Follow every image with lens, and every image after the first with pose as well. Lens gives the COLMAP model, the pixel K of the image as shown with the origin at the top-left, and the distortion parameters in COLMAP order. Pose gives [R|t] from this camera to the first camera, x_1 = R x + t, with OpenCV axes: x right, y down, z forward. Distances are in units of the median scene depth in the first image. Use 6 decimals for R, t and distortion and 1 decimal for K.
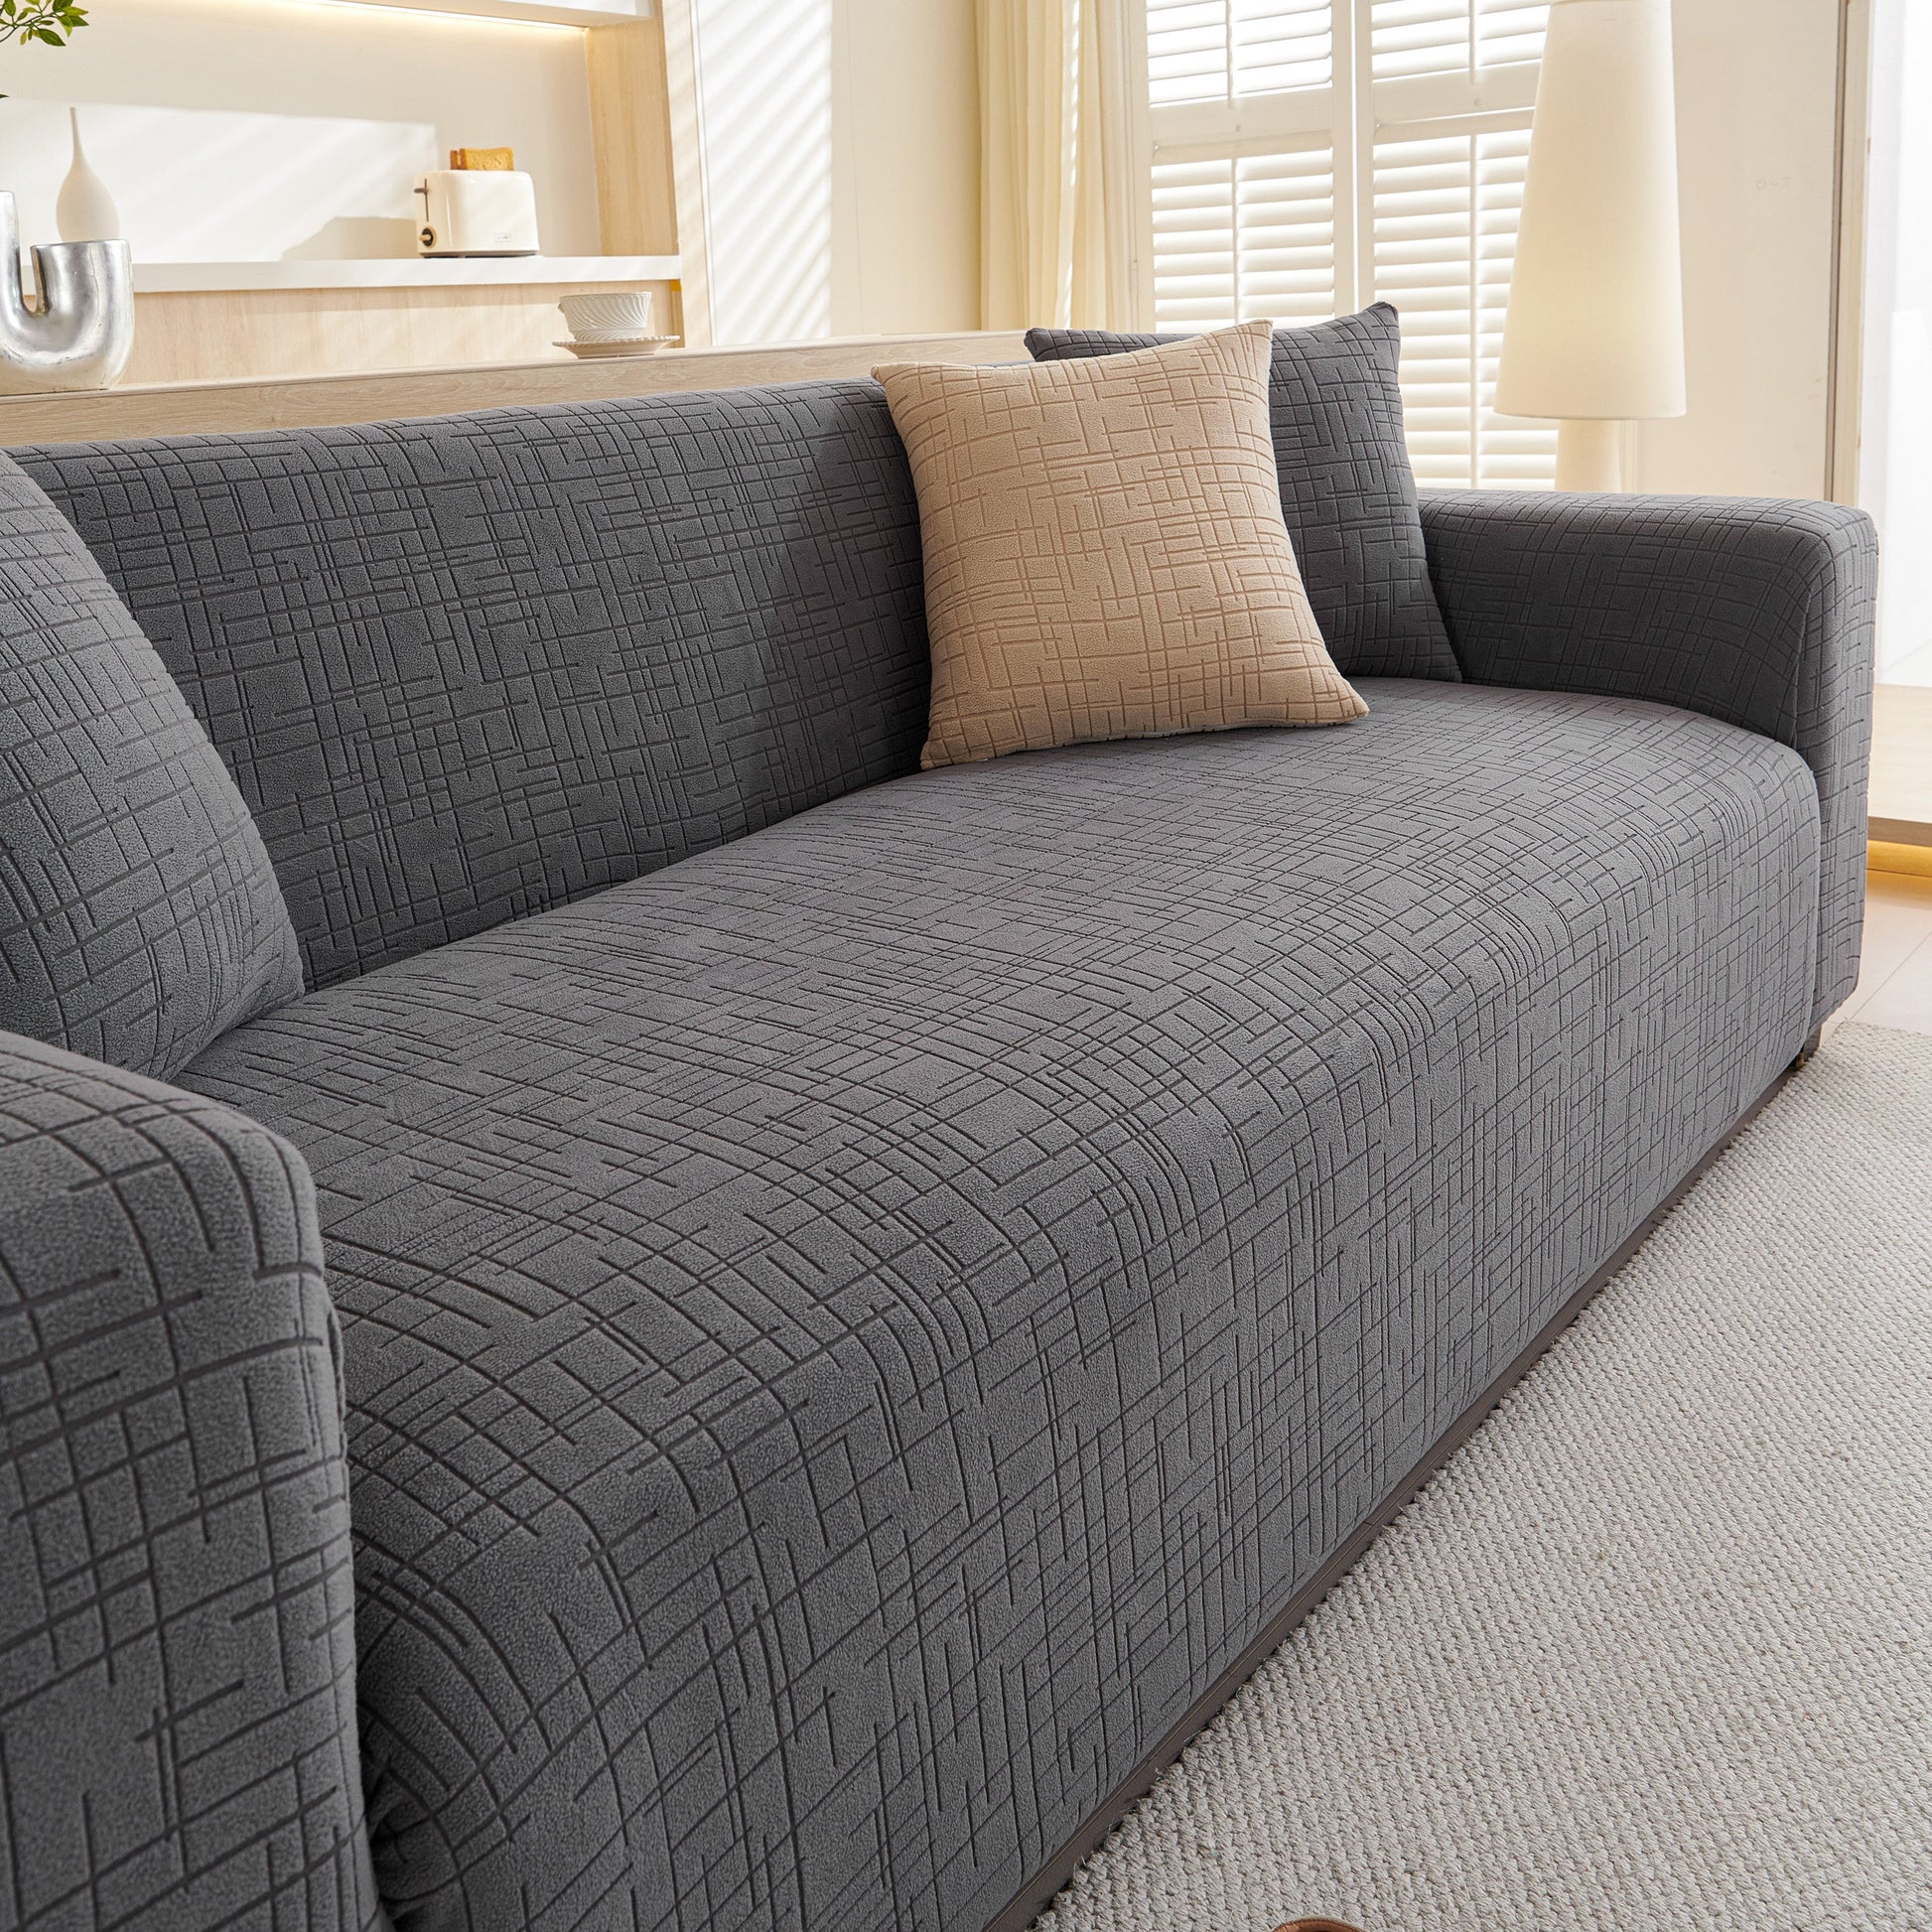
lens RADIAL K [[2015.1, 0, 960.9], [0, 2015.1, 679.8], [0, 0, 1]] dist [0.002902, 0.001216]
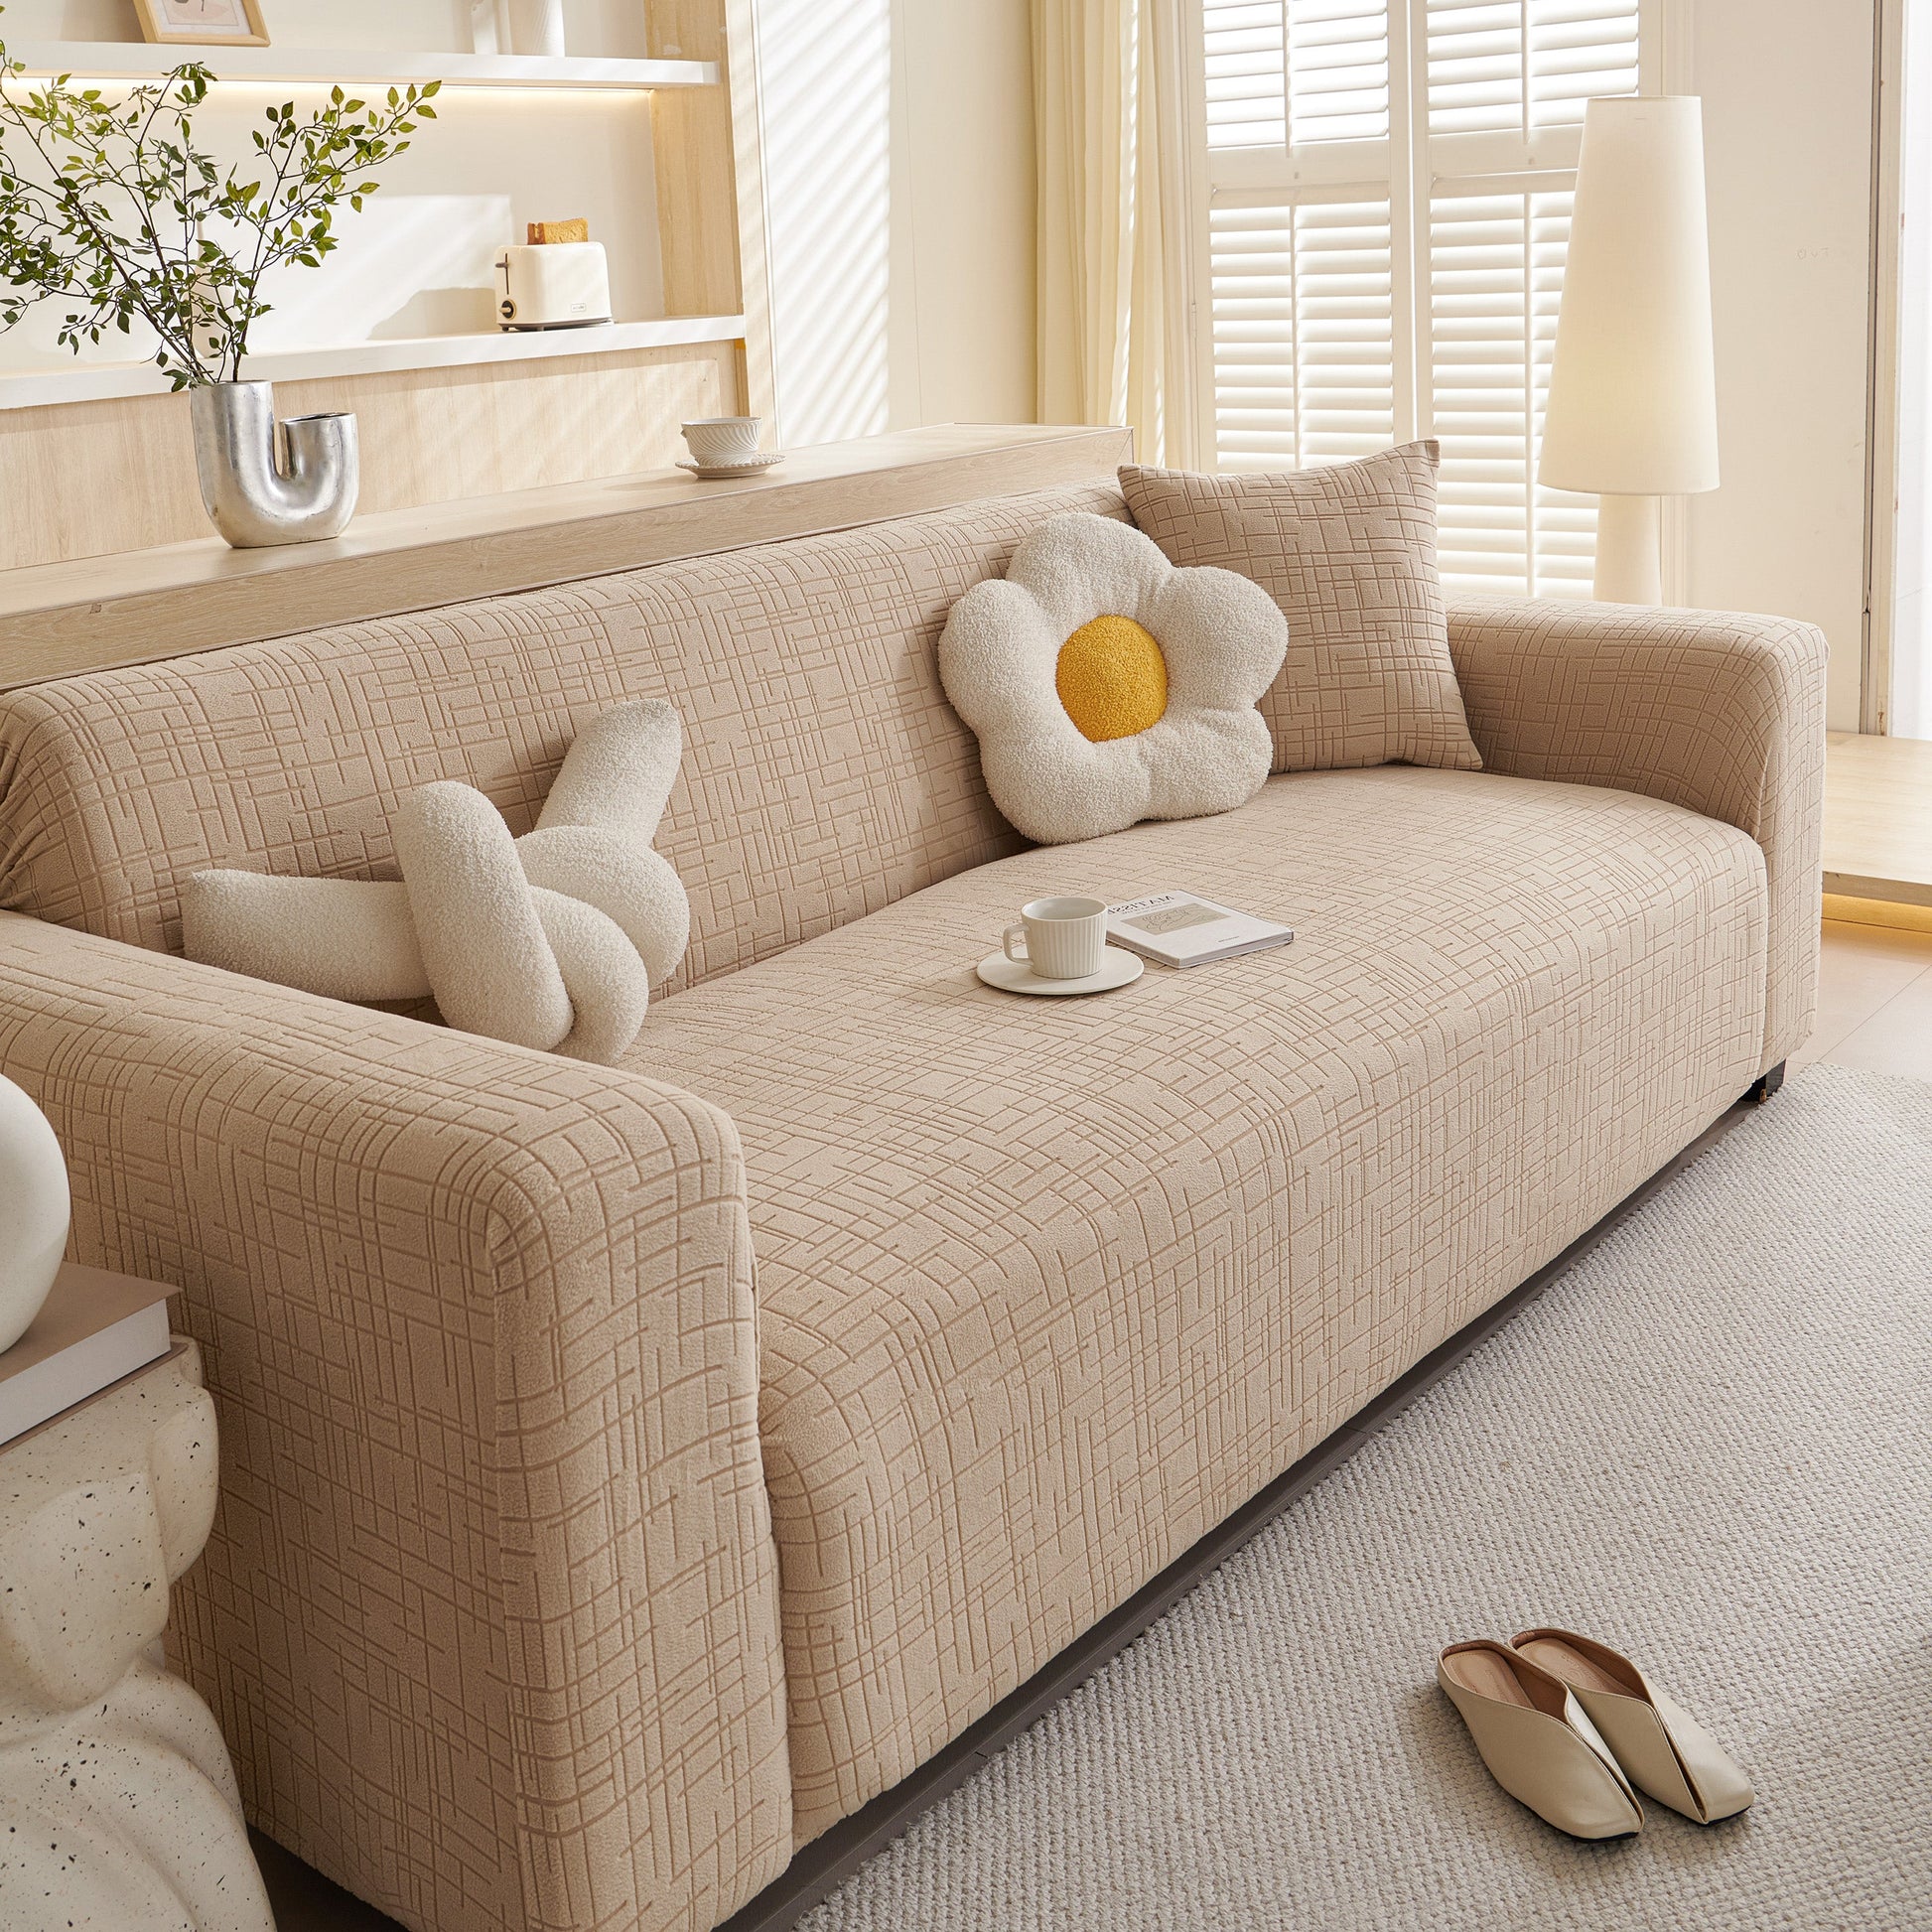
lens RADIAL K [[2394.1, 0, 966.3], [0, 2394.1, 700.1], [0, 0, 1]] dist [-0.040766, 0.051219]
pose [[0.999954, -0.000447, -0.009595, -0.043460], [0.000553, 0.999939, 0.011017, -0.079970], [0.009589, -0.011022, 0.999893, -0.552872]]
